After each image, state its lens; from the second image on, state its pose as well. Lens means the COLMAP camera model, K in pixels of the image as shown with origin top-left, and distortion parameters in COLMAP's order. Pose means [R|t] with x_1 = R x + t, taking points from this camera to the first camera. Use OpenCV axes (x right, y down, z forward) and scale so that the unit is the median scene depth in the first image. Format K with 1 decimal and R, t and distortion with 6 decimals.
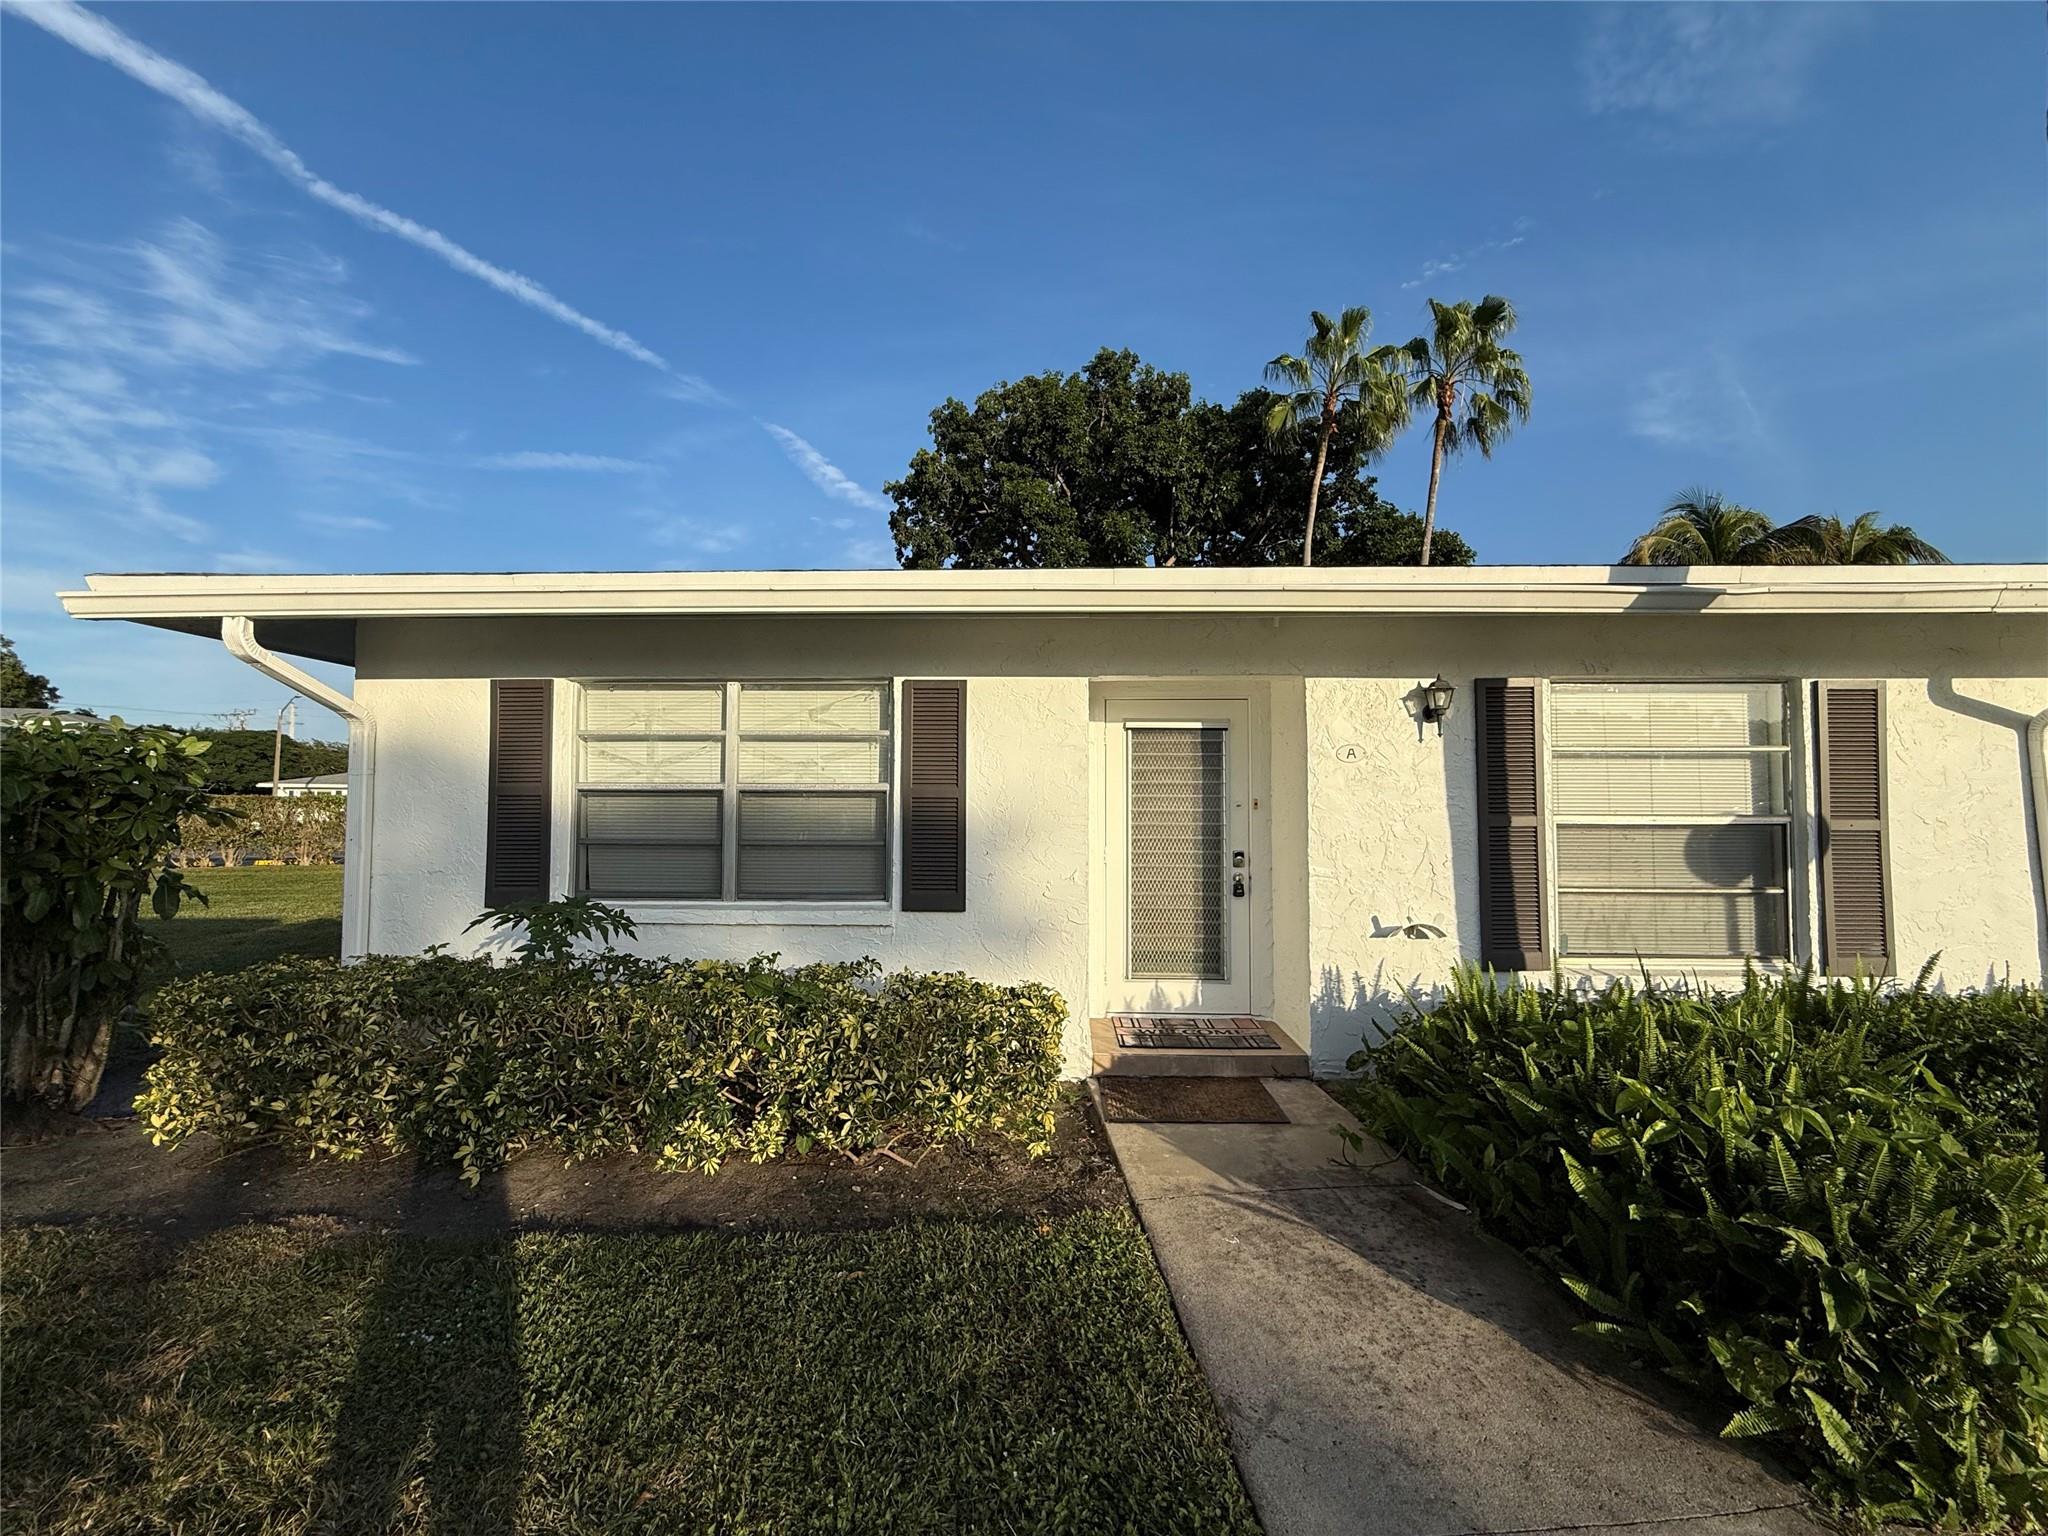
lens RADIAL K [[817.6, 0, 1023.6], [0, 817.6, 772.0], [0, 0, 1]] dist [0.003084, -0.000116]
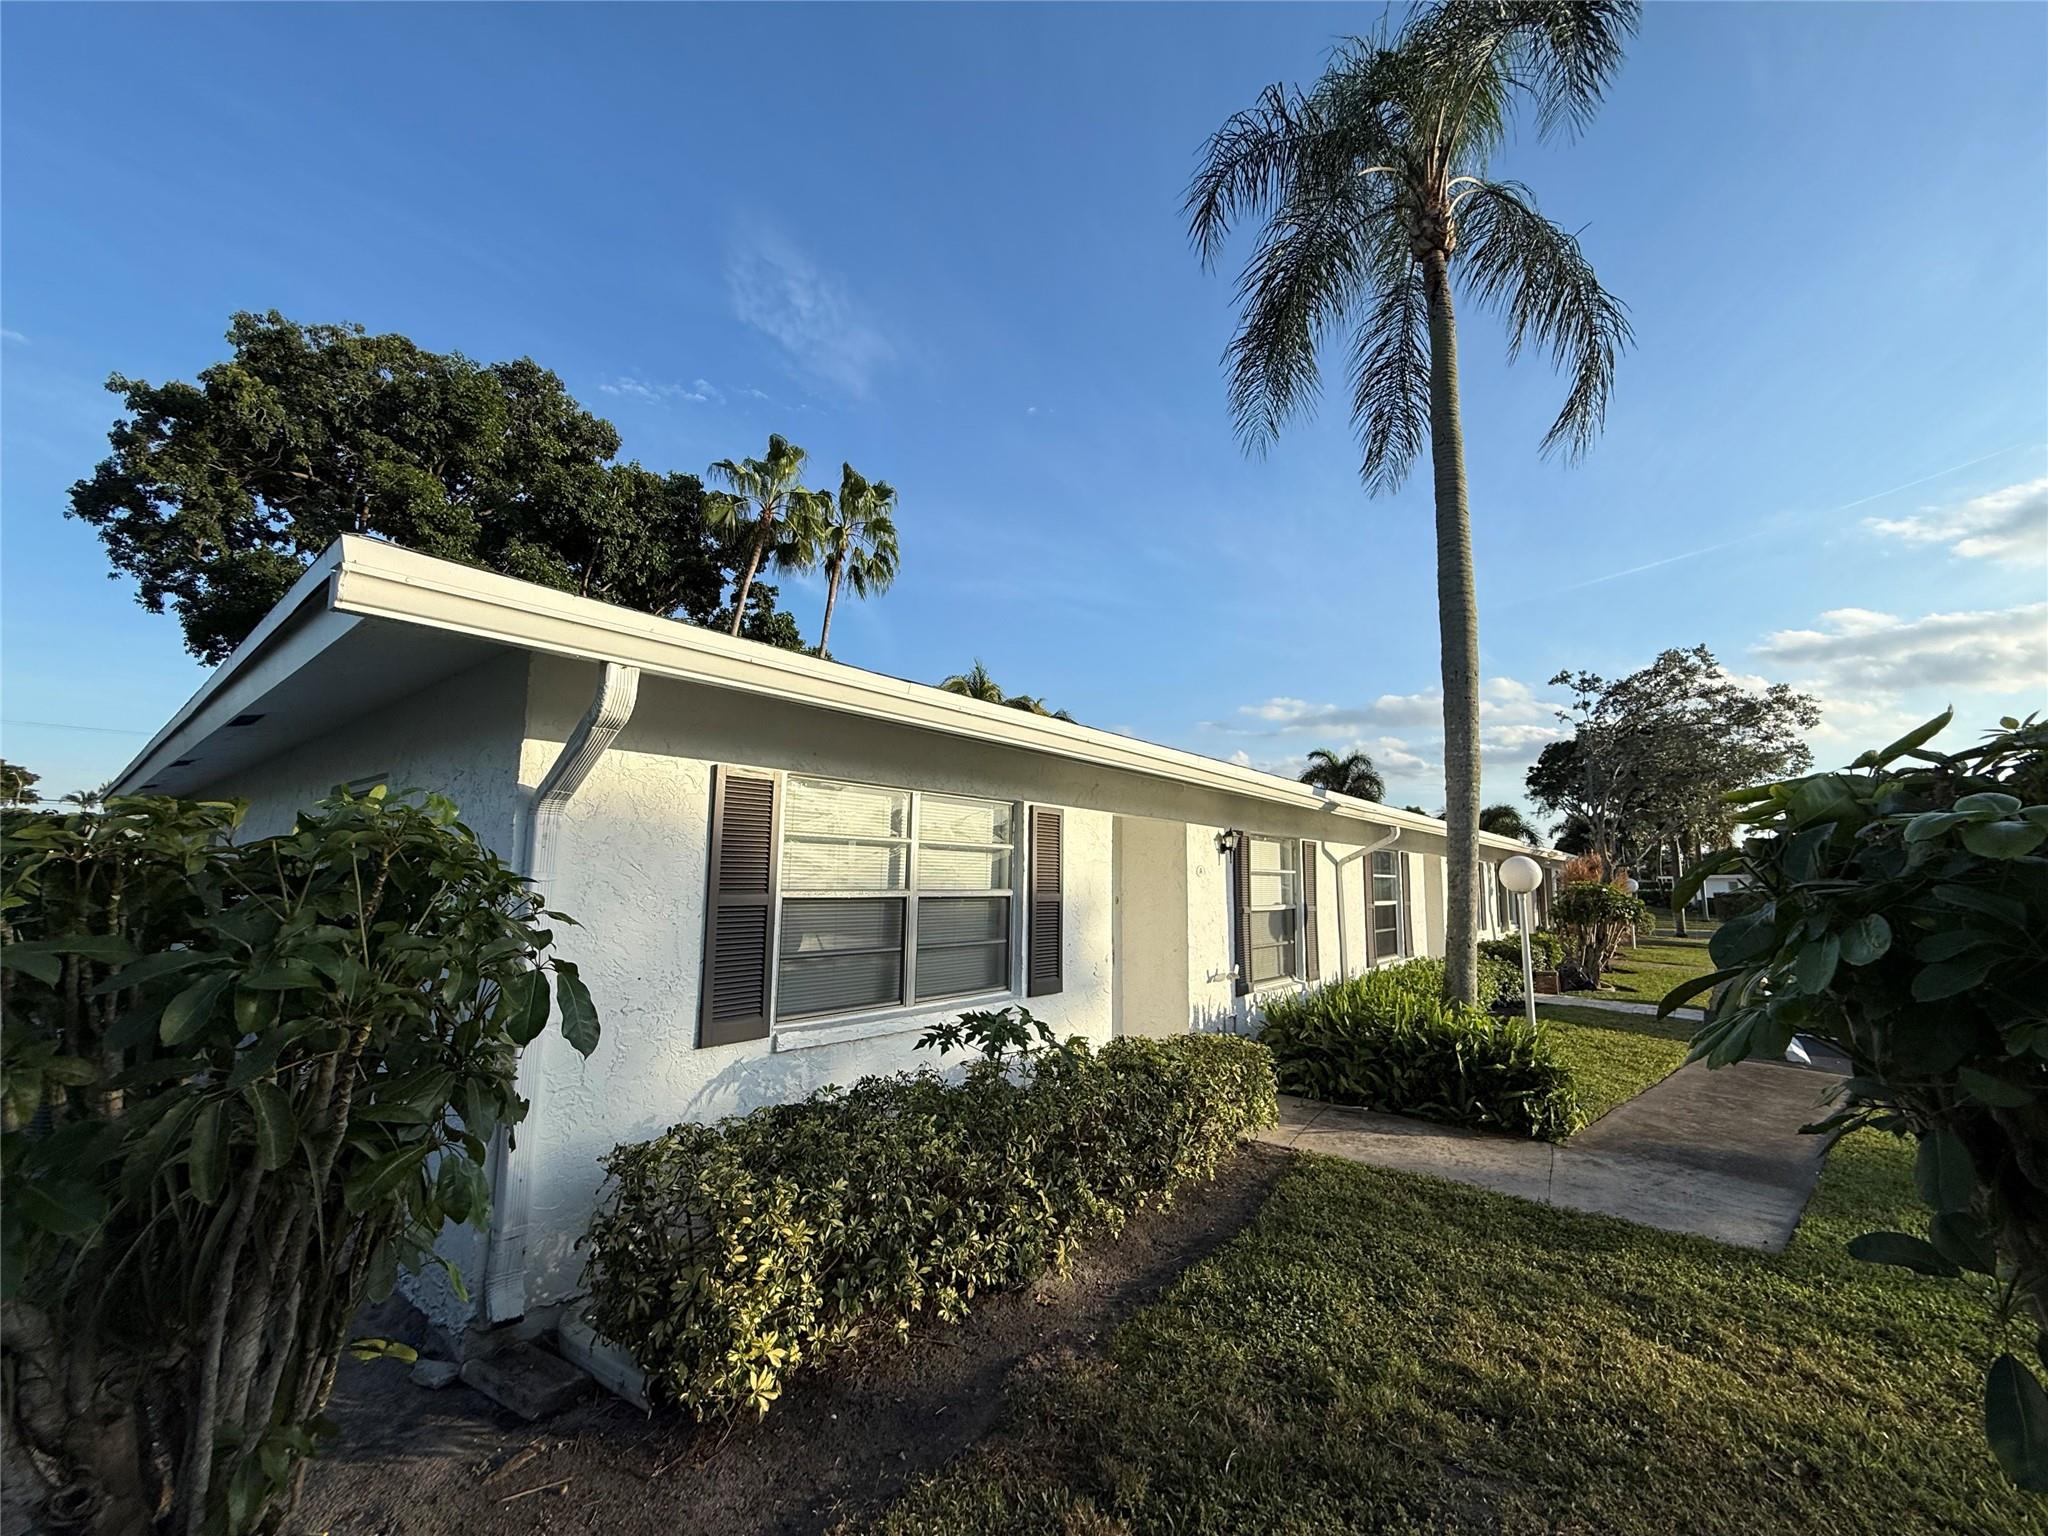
lens RADIAL K [[817.6, 0, 1021.5], [0, 817.6, 768.4], [0, 0, 1]] dist [0.003084, -0.000116]
pose [[0.622232, 0.113850, 0.774510, -0.241894], [-0.045739, 0.992965, -0.109216, -0.006737], [-0.781496, 0.032532, 0.623062, 0.052021]]
